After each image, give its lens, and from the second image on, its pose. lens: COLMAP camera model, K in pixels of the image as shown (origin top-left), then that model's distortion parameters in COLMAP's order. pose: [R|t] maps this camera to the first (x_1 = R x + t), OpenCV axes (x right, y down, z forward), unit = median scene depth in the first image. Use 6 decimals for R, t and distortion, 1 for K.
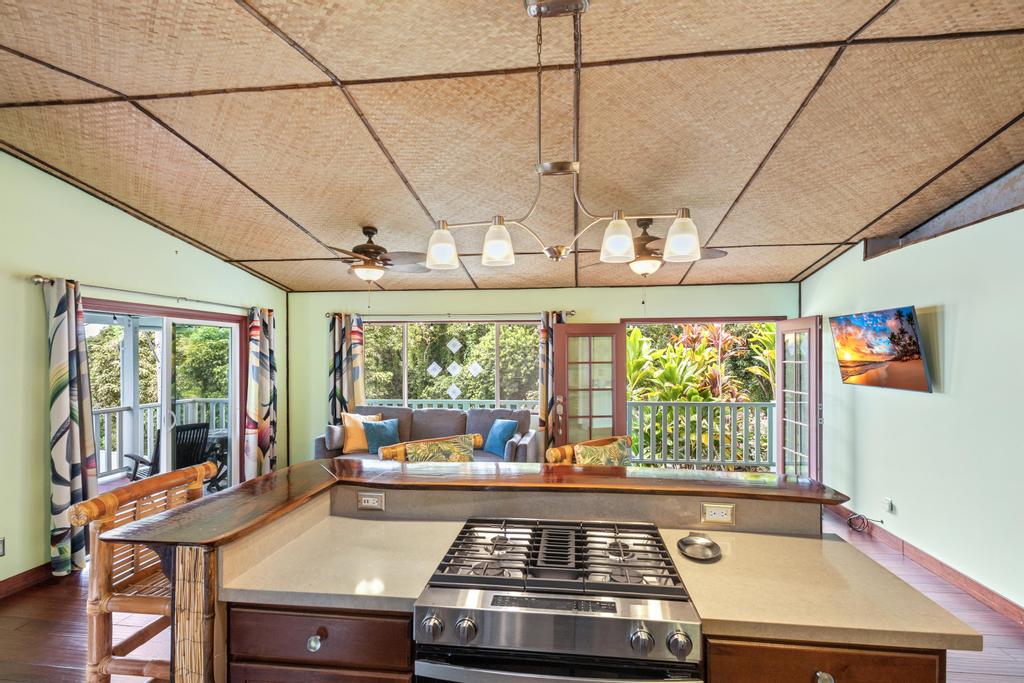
lens RADIAL K [[475.5, 0, 515.3], [0, 475.5, 353.6], [0, 0, 1]] dist [0.000612, -0.000438]
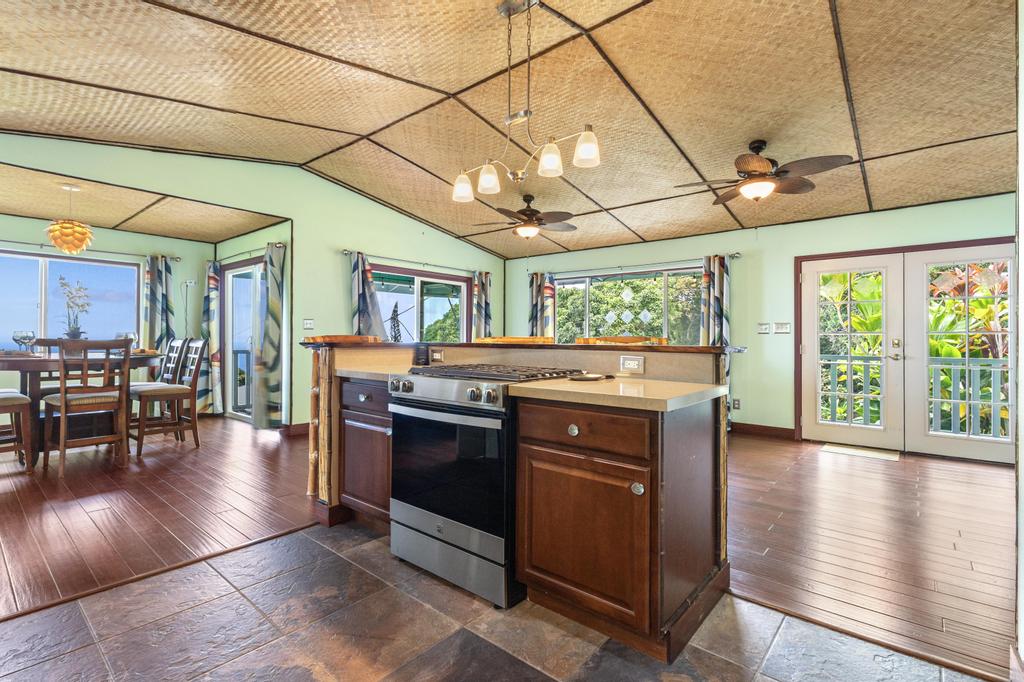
lens RADIAL K [[475.3, 0, 513.7], [0, 475.3, 334.1], [0, 0, 1]] dist [-0.000076, 0.000072]
pose [[0.833952, 0.005045, -0.551814, 0.360747], [-0.010732, 0.999917, -0.007078, 0.114009], [0.551733, 0.011825, 0.833937, -0.083478]]
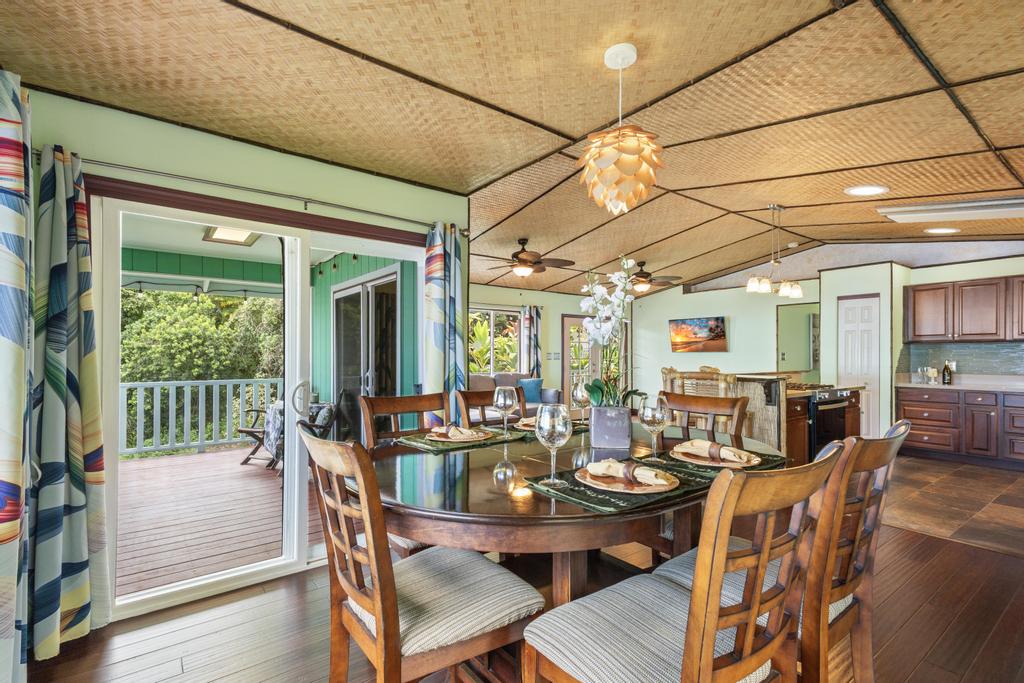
lens RADIAL K [[481.4, 0, 514.1], [0, 481.4, 351.2], [0, 0, 1]] dist [0.022631, 0.000675]
pose [[0.714377, 0.010720, 0.699679, -1.284042], [-0.006947, 0.999942, -0.008228, 0.080330], [-0.699727, 0.001017, 0.714410, -0.009981]]
